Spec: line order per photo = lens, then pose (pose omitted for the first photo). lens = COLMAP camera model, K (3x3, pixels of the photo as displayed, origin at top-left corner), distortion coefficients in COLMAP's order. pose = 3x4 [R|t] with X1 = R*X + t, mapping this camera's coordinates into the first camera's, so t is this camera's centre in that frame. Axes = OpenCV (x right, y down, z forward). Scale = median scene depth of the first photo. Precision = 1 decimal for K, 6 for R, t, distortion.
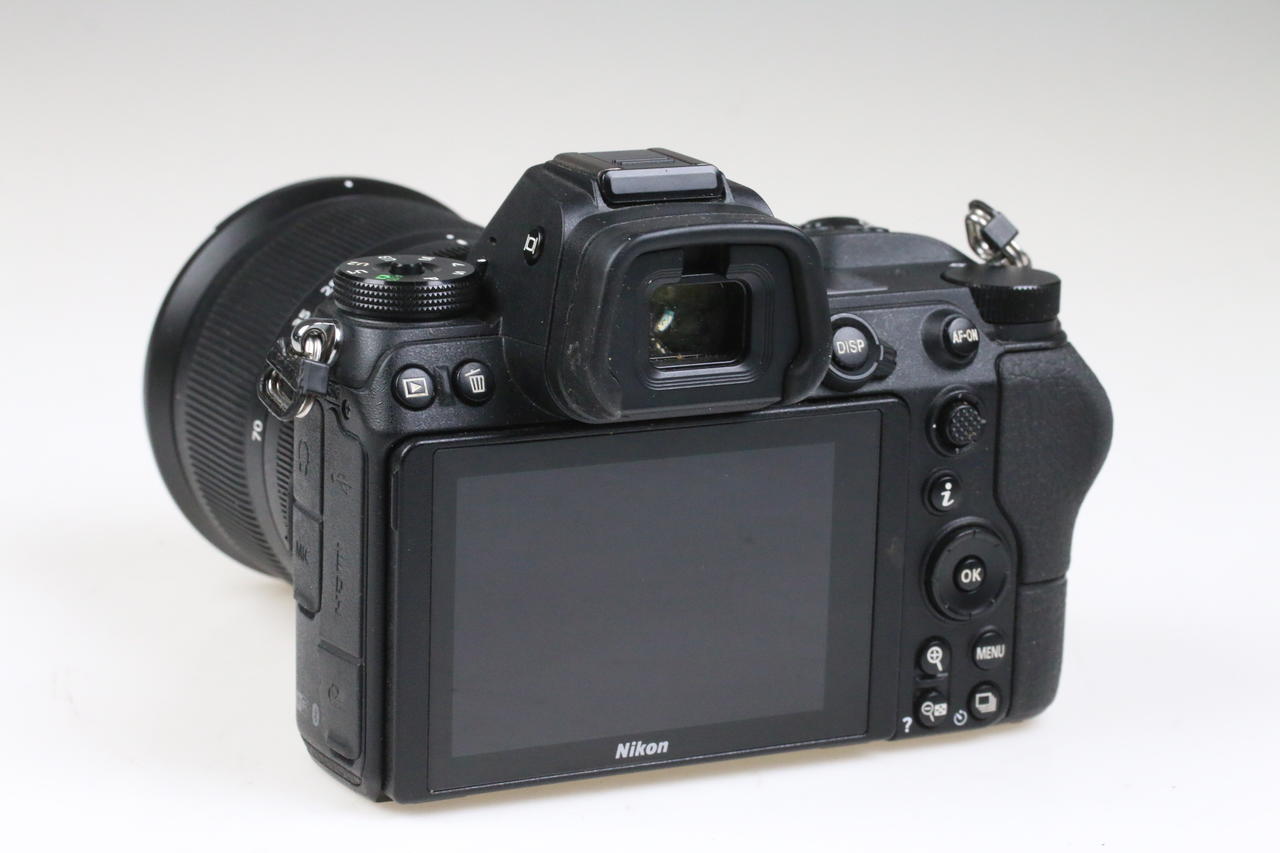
lens RADIAL K [[3805.8, 0, 640.0], [0, 3805.8, 426.5], [0, 0, 1]] dist [0.017191, -1.536585]
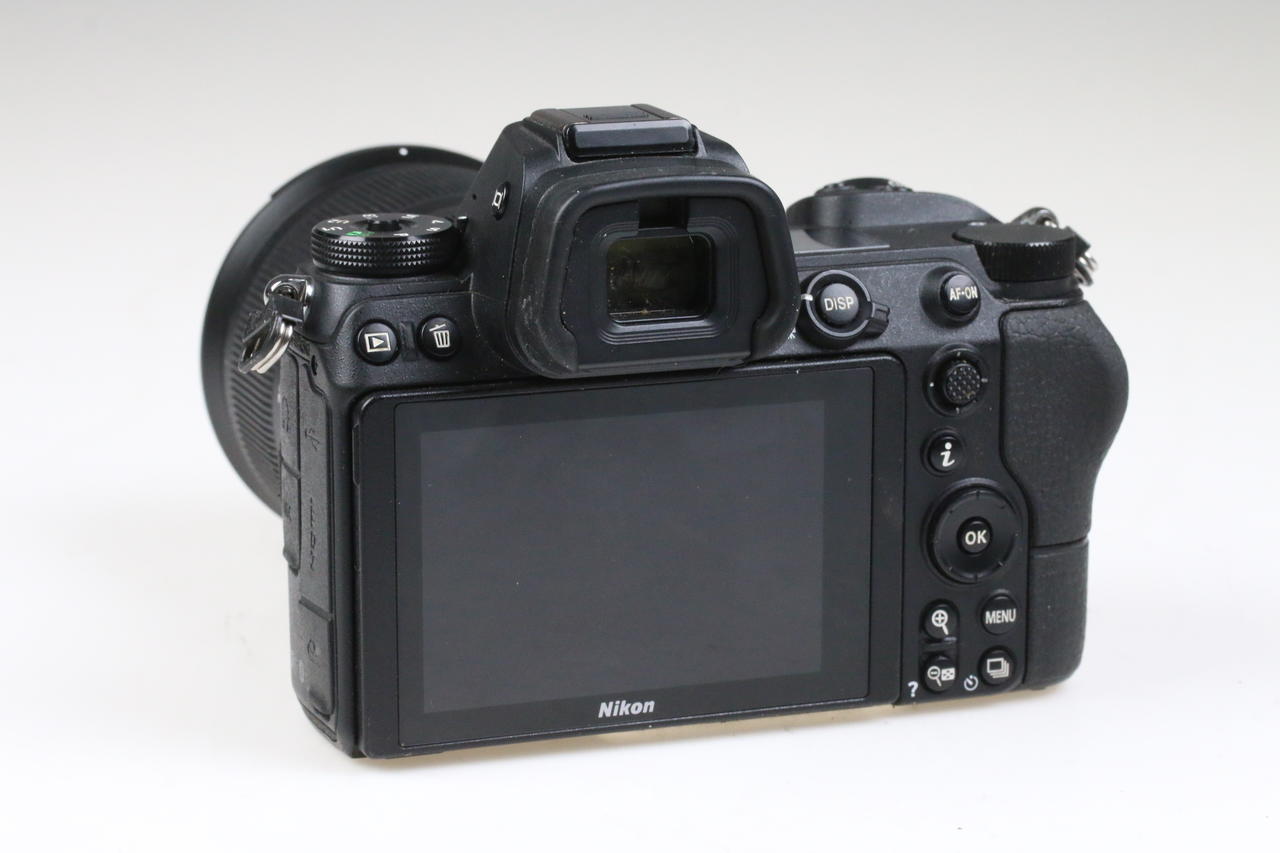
lens RADIAL K [[3805.8, 0, 640.0], [0, 3805.8, 426.5], [0, 0, 1]] dist [0.017191, -1.536585]
pose [[0.991472, 0.000214, -0.130321, 0.132950], [-0.001042, 0.999980, -0.006281, 0.017229], [0.130317, 0.006363, 0.991452, 0.014031]]
